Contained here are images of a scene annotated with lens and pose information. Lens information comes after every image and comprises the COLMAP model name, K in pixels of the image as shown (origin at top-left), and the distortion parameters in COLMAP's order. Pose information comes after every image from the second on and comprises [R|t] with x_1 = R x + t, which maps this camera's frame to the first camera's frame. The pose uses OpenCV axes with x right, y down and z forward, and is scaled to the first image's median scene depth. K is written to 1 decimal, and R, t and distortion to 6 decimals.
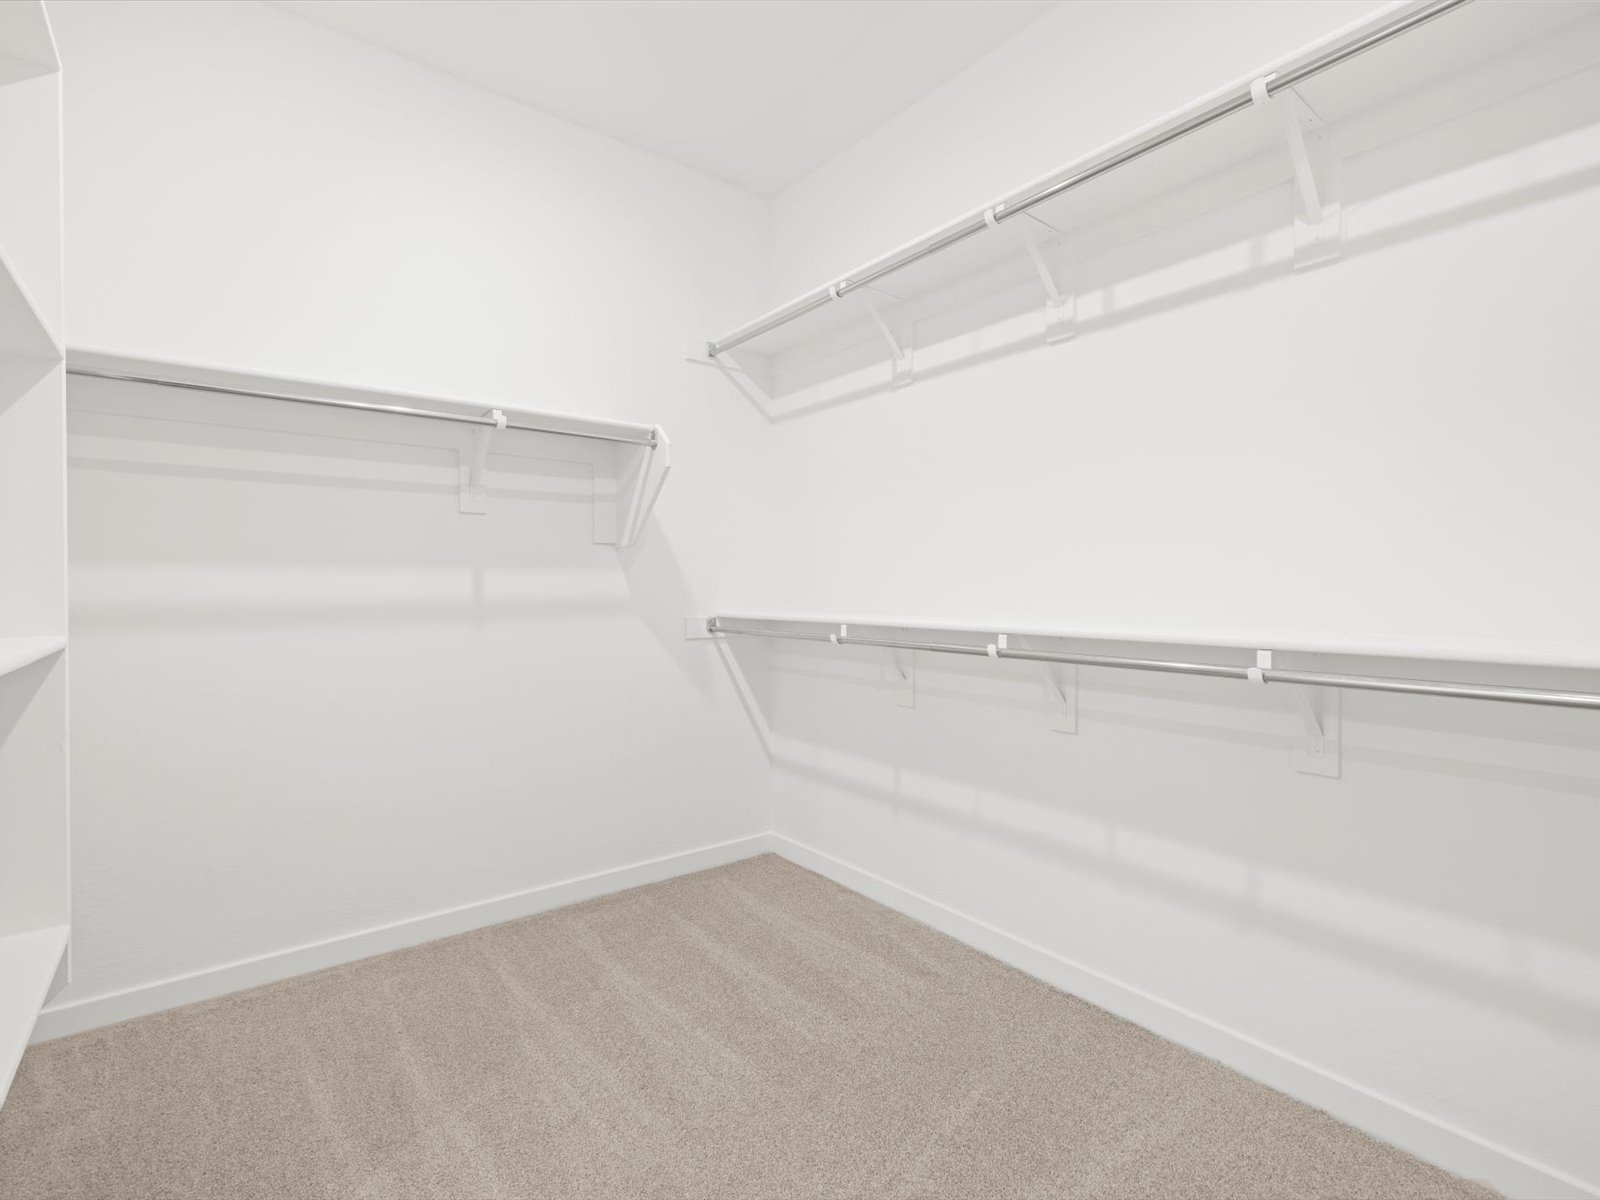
lens RADIAL K [[750.0, 0, 796.0], [0, 750.0, 593.3], [0, 0, 1]] dist [0.000745, 0.000580]
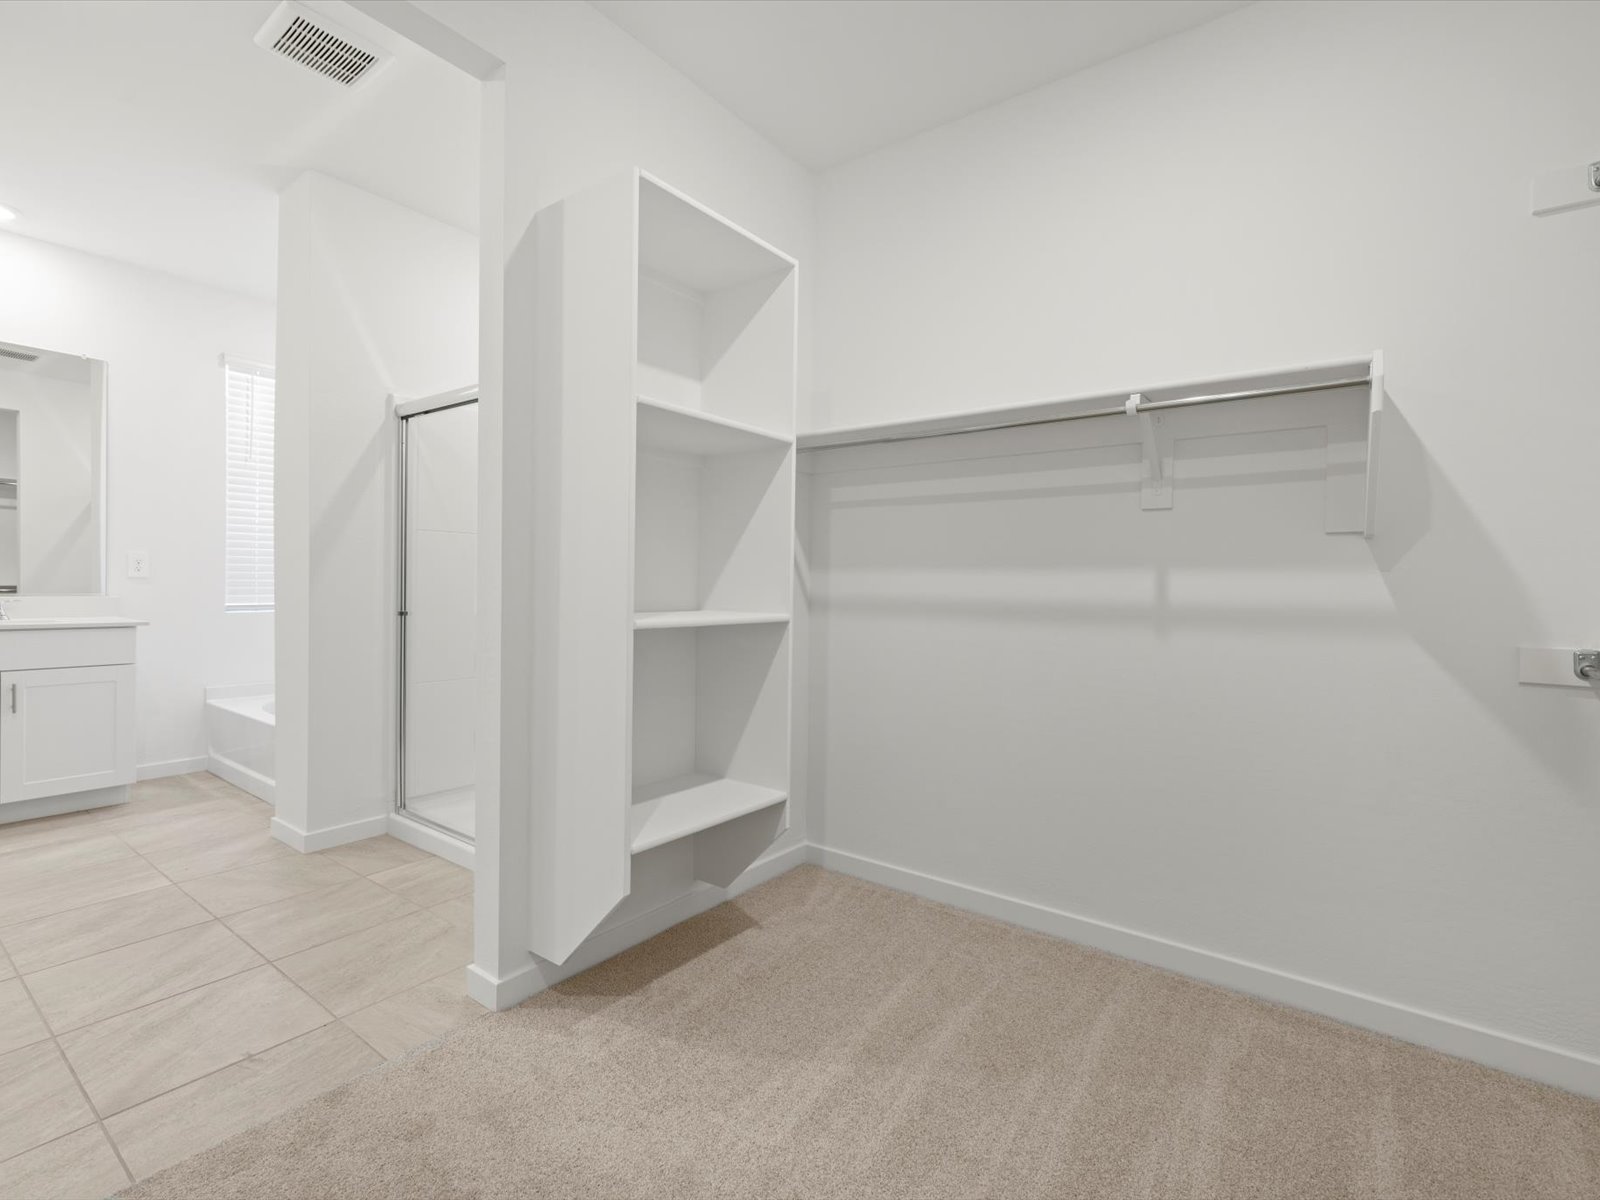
lens RADIAL K [[750.0, 0, 796.0], [0, 750.0, 593.3], [0, 0, 1]] dist [0.000745, 0.000580]
pose [[0.261266, 0.017279, -0.965112, 0.340484], [-0.023943, 0.999648, 0.011416, -0.004182], [0.964970, 0.020125, 0.261588, 0.340254]]
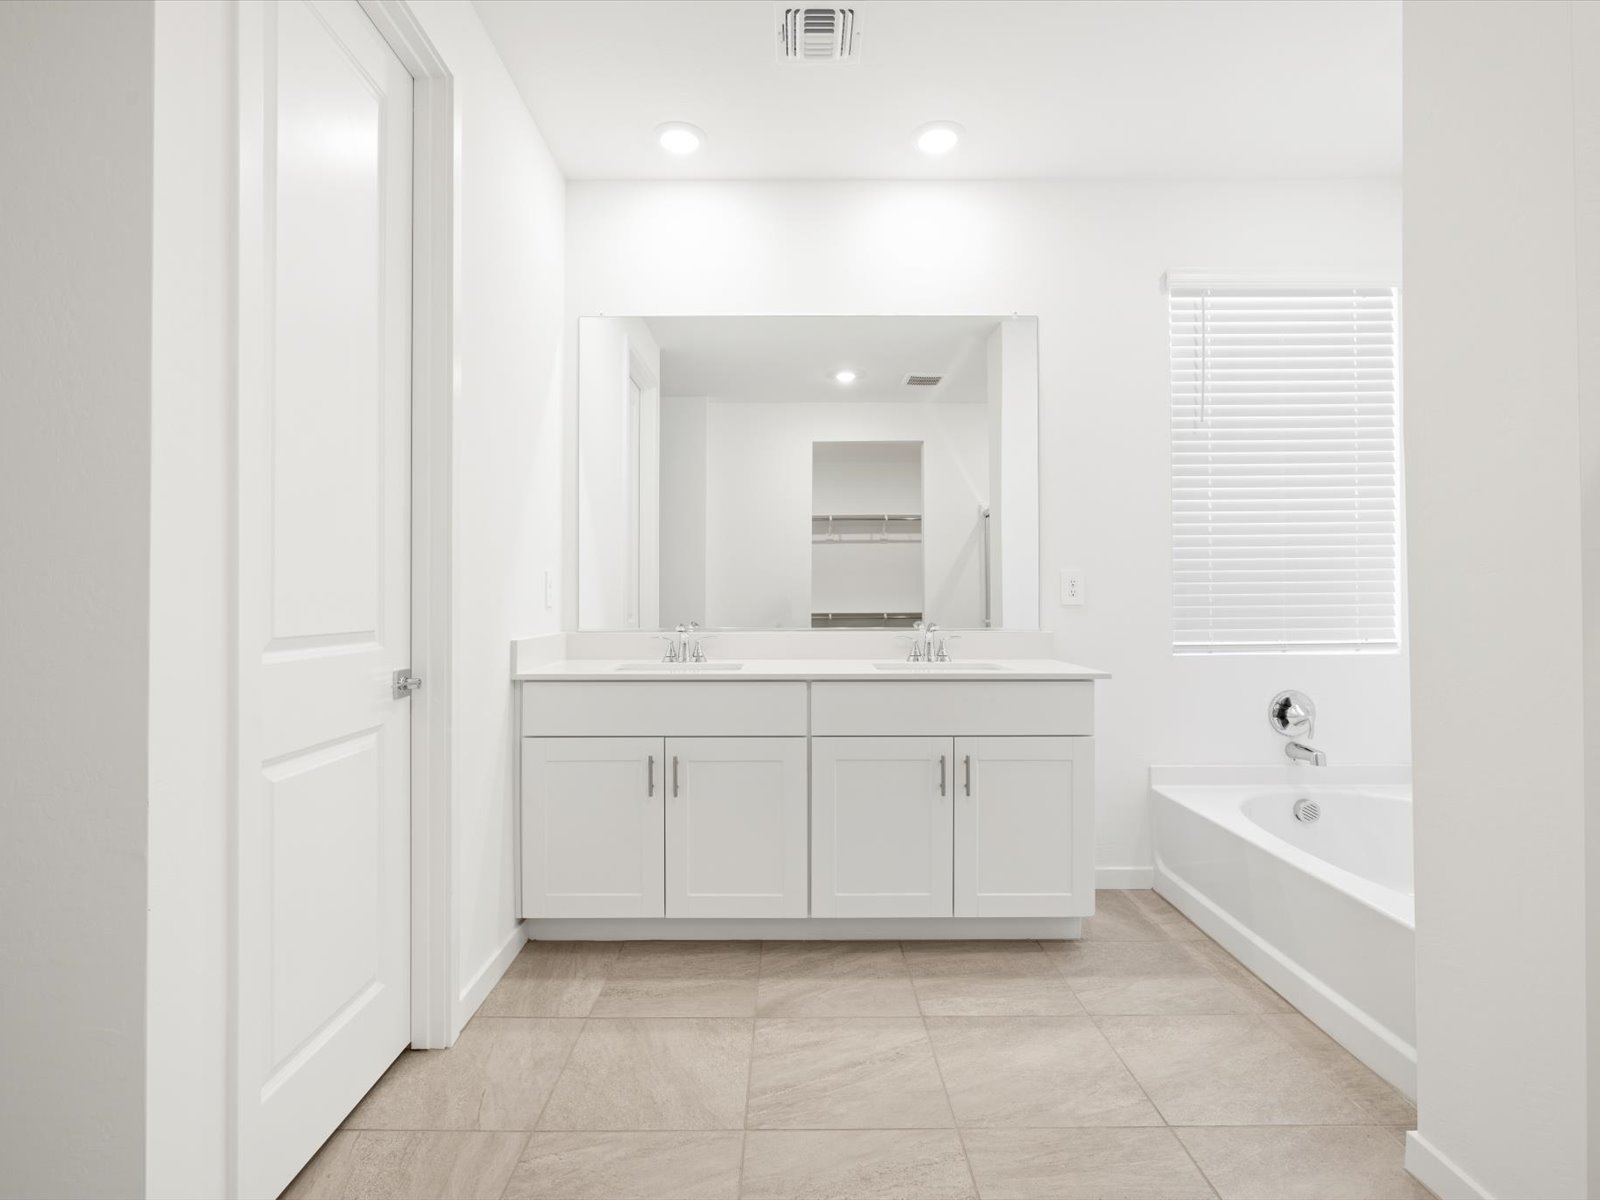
lens RADIAL K [[792.6, 0, 793.0], [0, 792.6, 593.8], [0, 0, 1]] dist [-0.007458, 0.001562]
pose [[-0.617489, -0.001592, -0.786578, -0.387339], [-0.004387, 0.999989, 0.001420, -0.003333], [0.786567, 0.004327, -0.617489, -0.212480]]
